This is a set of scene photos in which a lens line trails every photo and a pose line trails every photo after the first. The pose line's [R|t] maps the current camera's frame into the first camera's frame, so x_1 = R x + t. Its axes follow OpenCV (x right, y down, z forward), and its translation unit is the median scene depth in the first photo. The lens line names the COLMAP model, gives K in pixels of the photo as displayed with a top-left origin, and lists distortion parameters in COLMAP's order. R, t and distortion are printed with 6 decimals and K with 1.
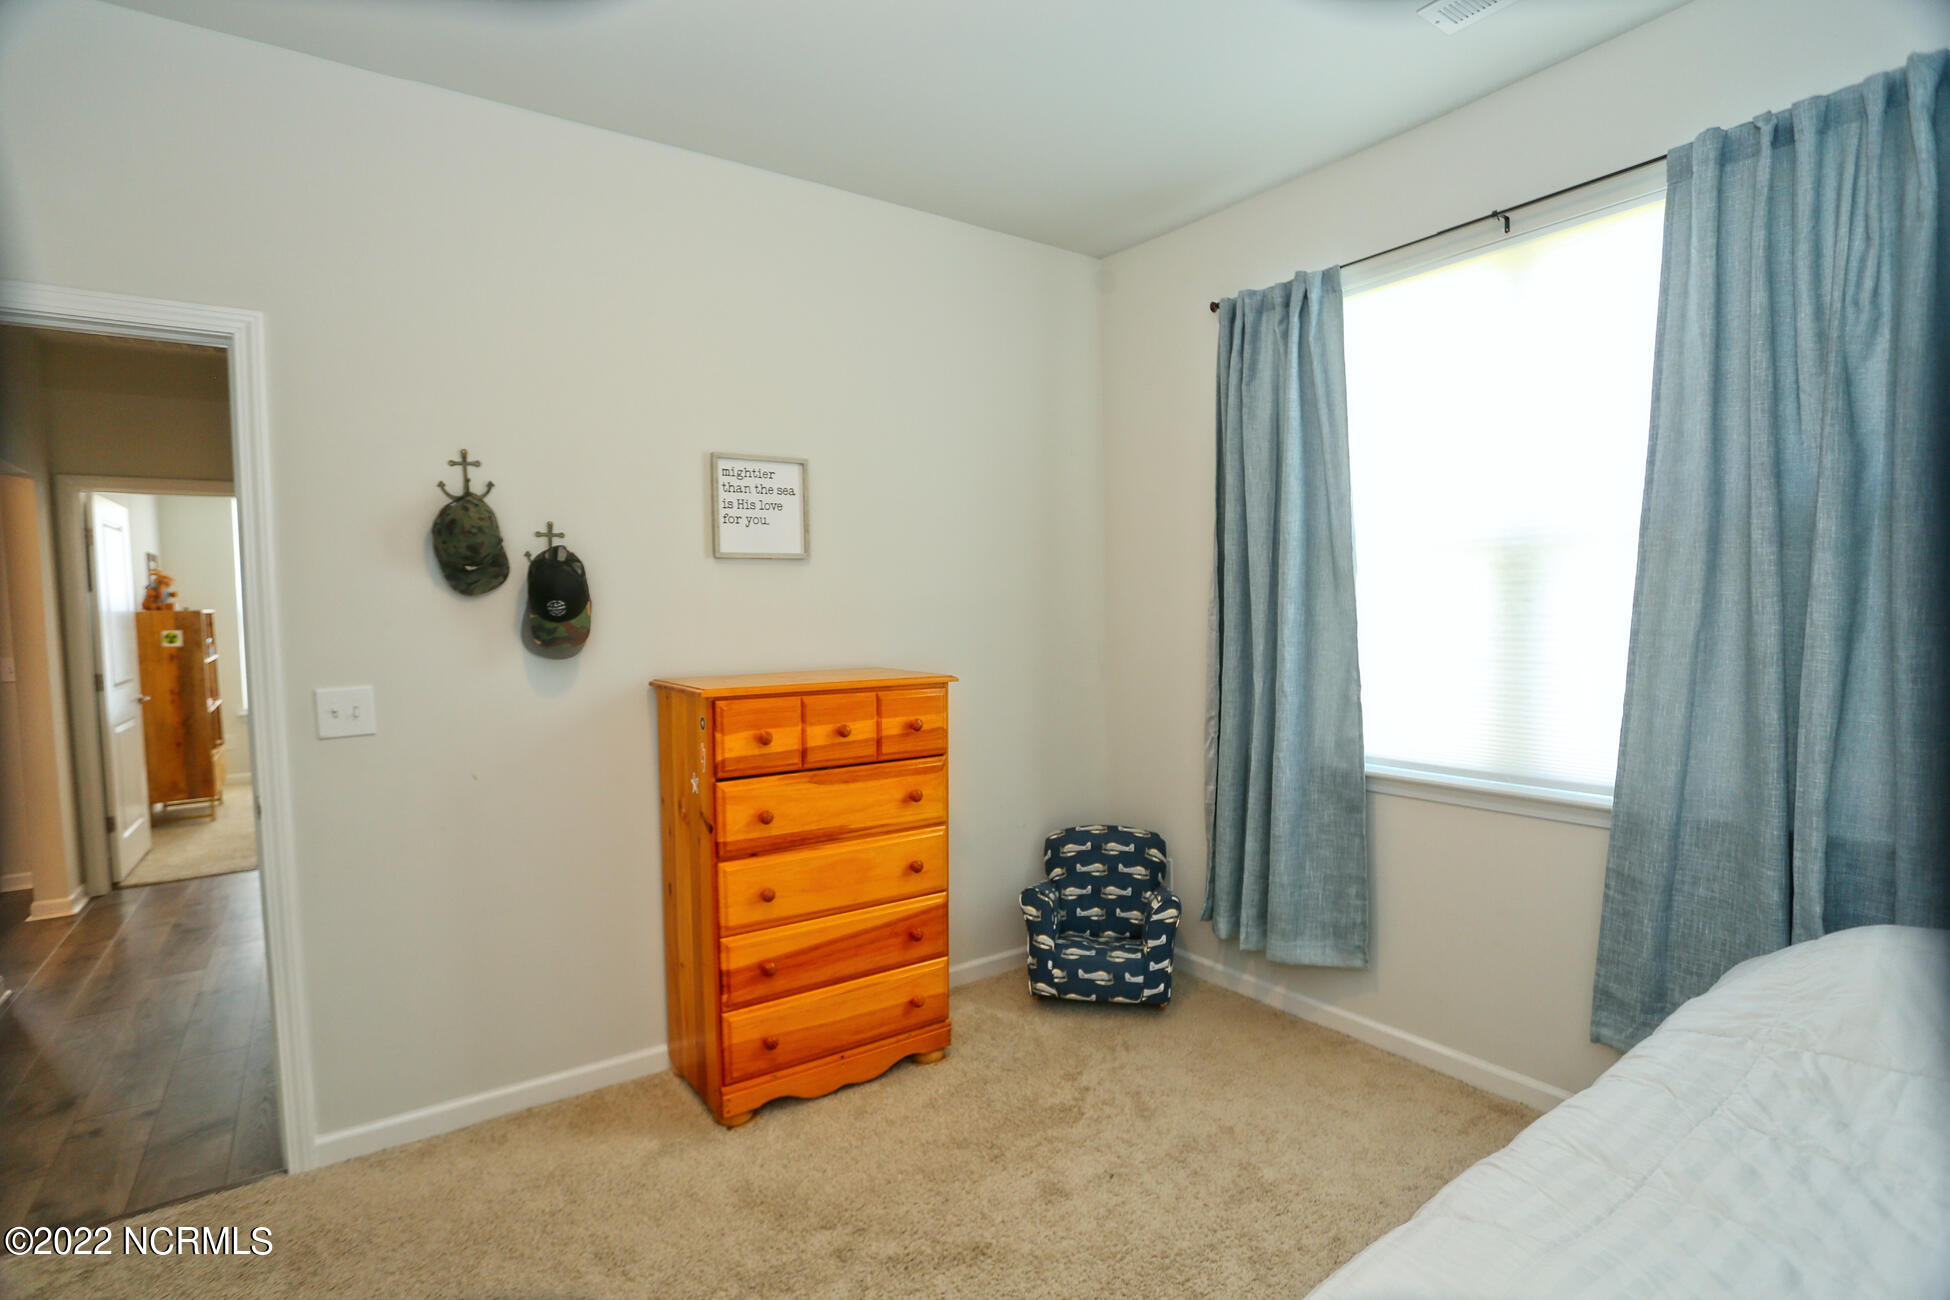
lens RADIAL K [[942.2, 0, 962.4], [0, 942.2, 652.3], [0, 0, 1]] dist [-0.082360, 0.032749]
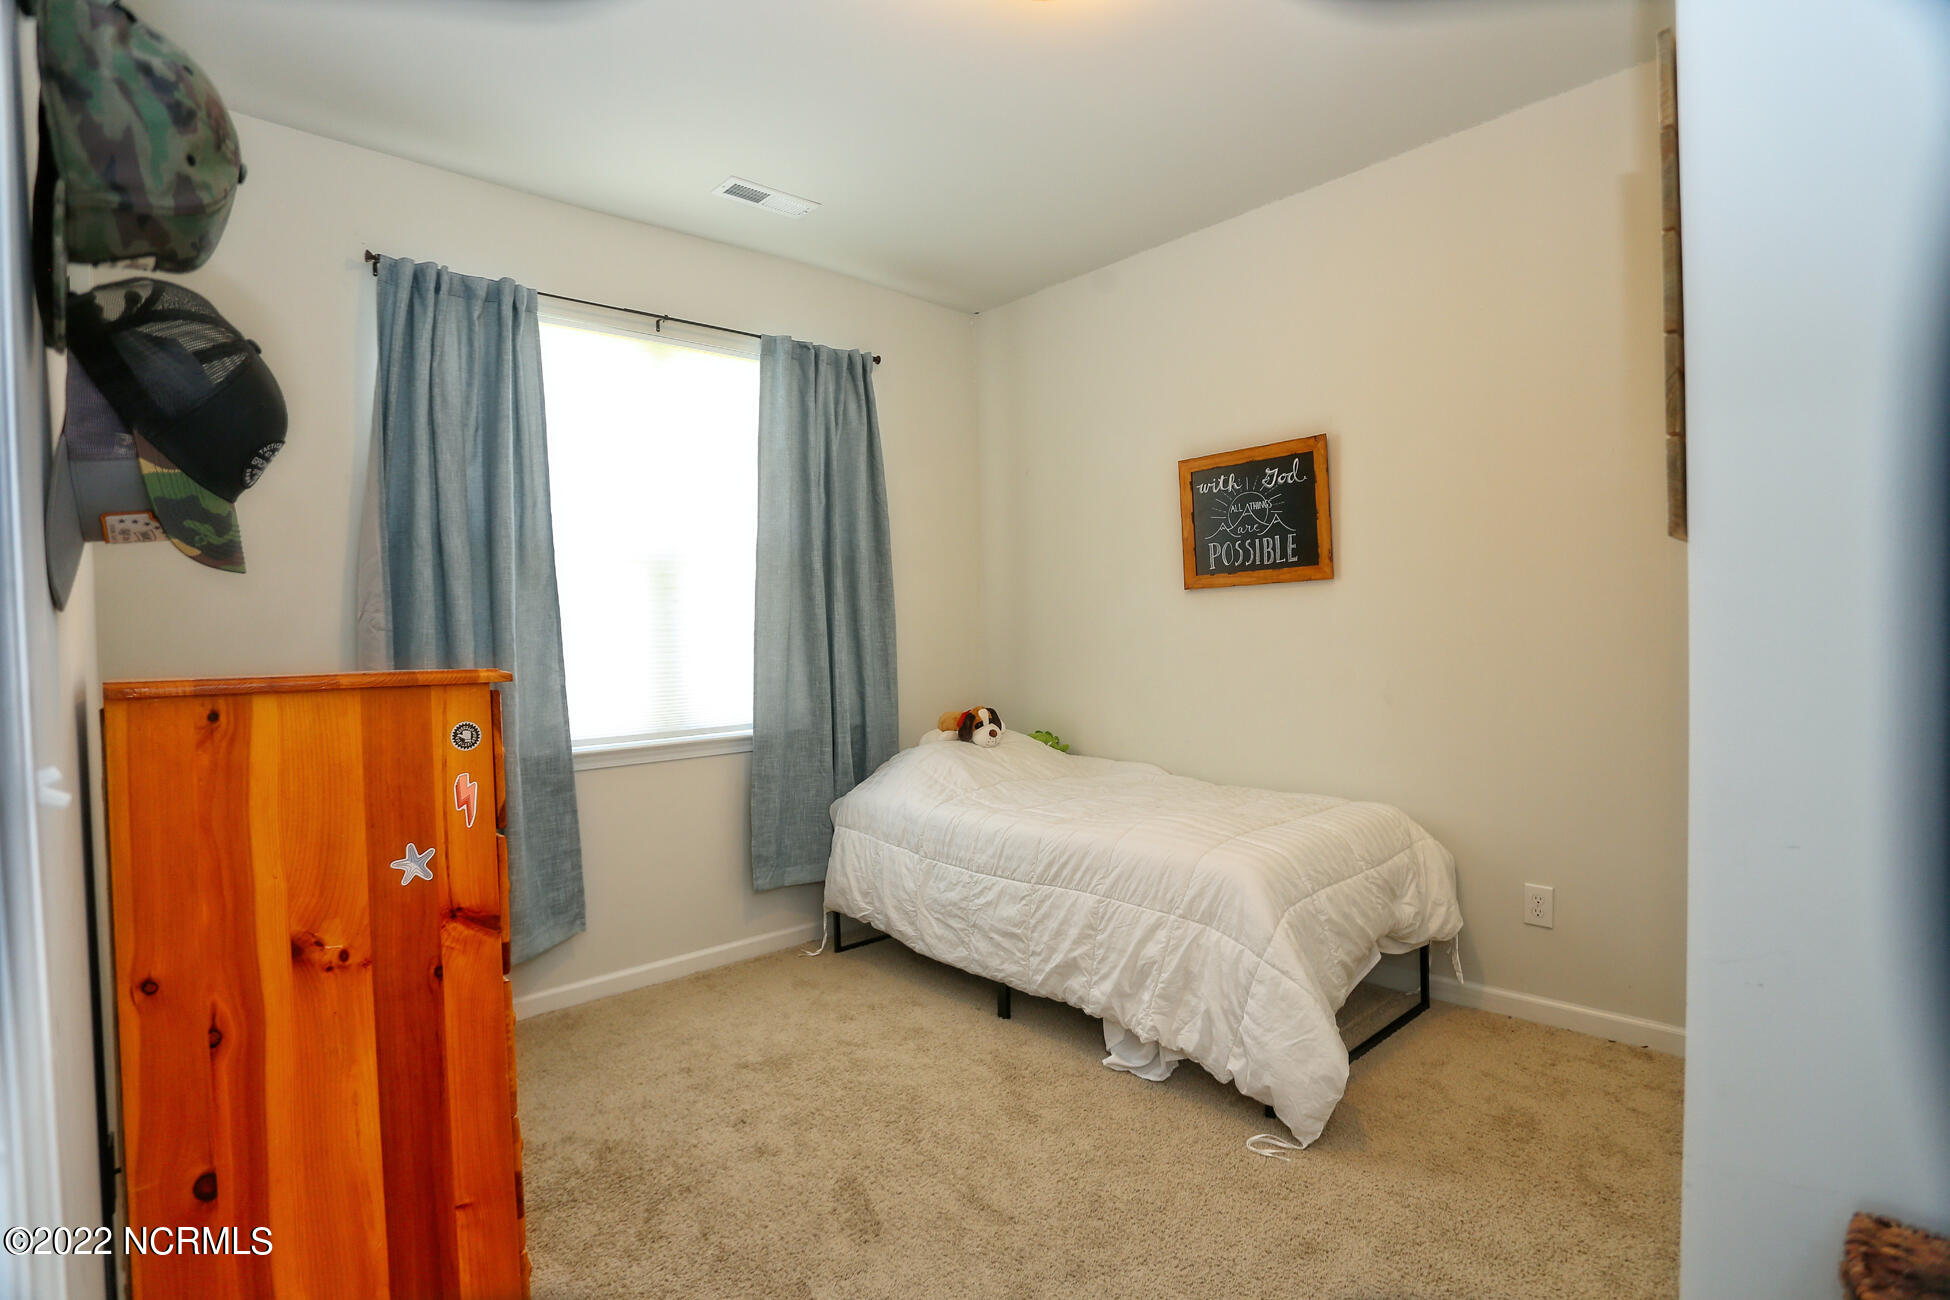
lens RADIAL K [[942.2, 0, 962.4], [0, 942.2, 652.3], [0, 0, 1]] dist [-0.082360, 0.032749]
pose [[-0.129430, 0.006389, 0.991568, -0.730413], [0.077953, 0.996950, 0.003751, 0.041260], [-0.988520, 0.077782, -0.129533, 0.676100]]
